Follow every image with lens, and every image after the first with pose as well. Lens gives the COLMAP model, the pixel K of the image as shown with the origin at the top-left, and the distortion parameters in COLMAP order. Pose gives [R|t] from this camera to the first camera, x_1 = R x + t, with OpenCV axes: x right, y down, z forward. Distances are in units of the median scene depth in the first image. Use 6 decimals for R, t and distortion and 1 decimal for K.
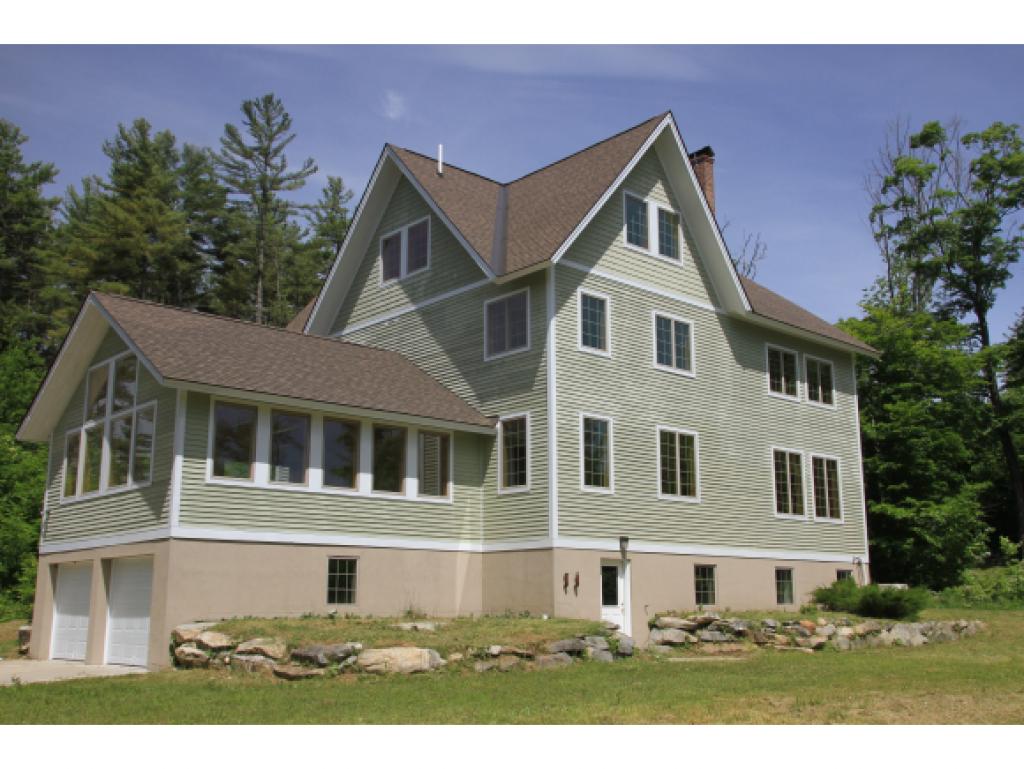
lens RADIAL K [[1027.4, 0, 512.9], [0, 1027.4, 389.0], [0, 0, 1]] dist [-0.003954, 0.006870]
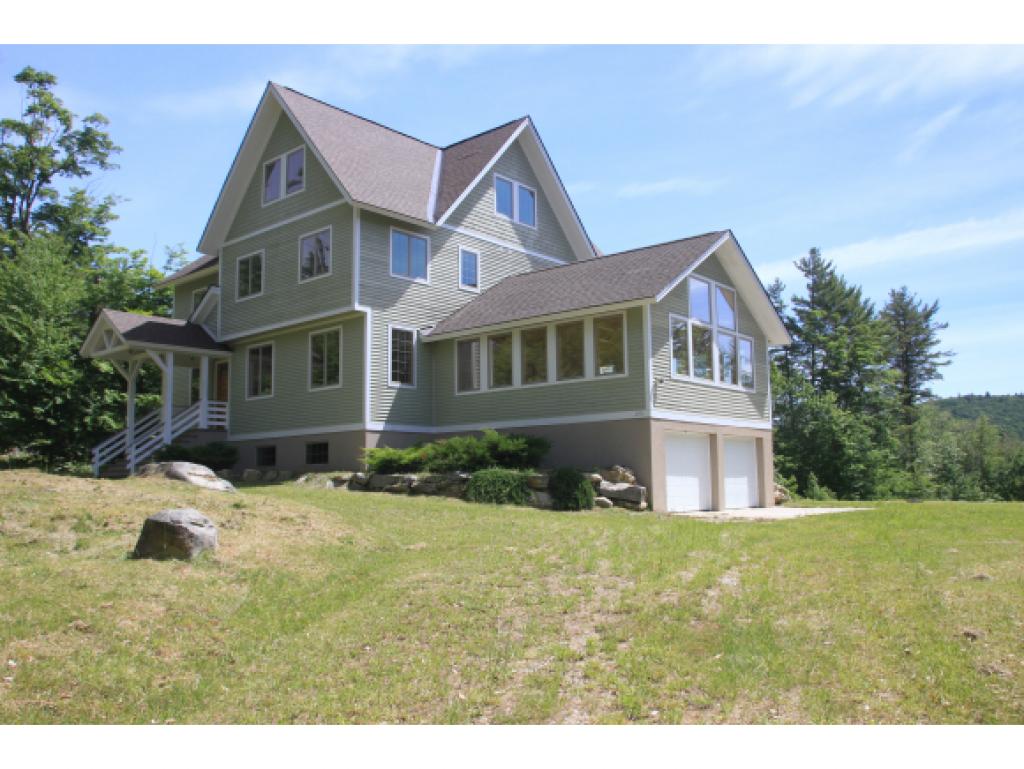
lens RADIAL K [[855.8, 0, 516.5], [0, 855.8, 388.5], [0, 0, 1]] dist [-0.150414, 0.162921]
pose [[-0.107714, 0.121066, 0.986783, -1.227242], [-0.199492, 0.969738, -0.140751, 0.263517], [-0.973961, -0.212016, -0.080302, 1.130883]]
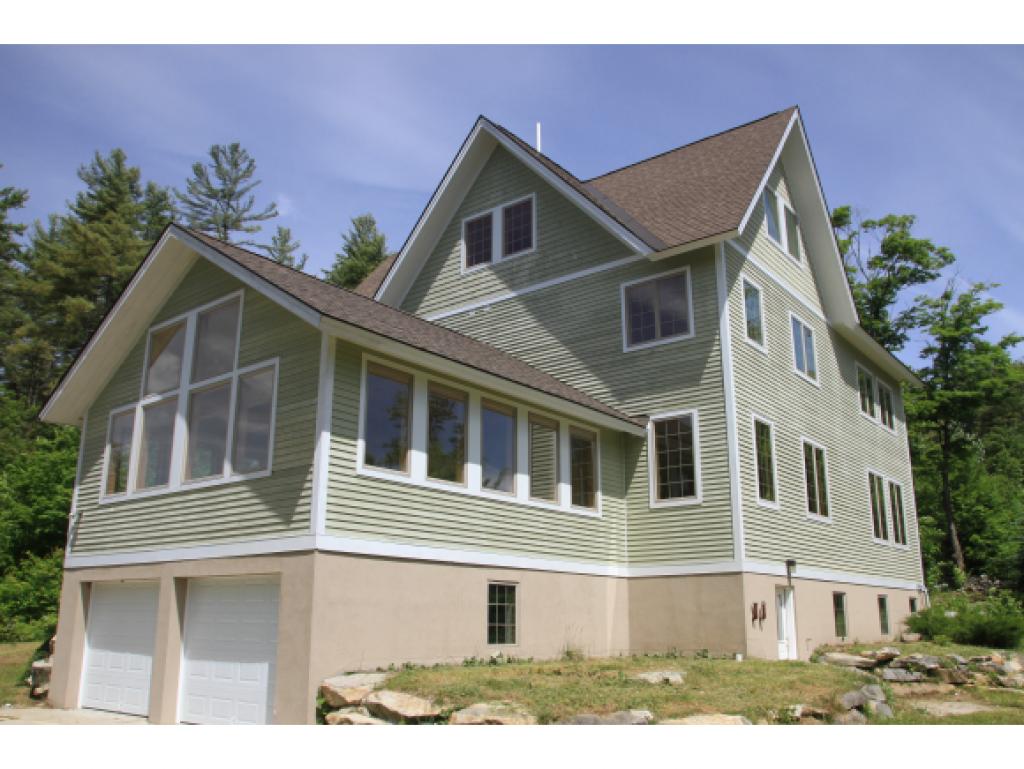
lens RADIAL K [[855.8, 0, 516.5], [0, 855.8, 388.5], [0, 0, 1]] dist [-0.150414, 0.162921]
pose [[0.986209, 0.048668, 0.158190, -0.217575], [-0.038671, 0.997091, -0.065679, 0.051265], [-0.160926, 0.058656, 0.985222, 0.308292]]
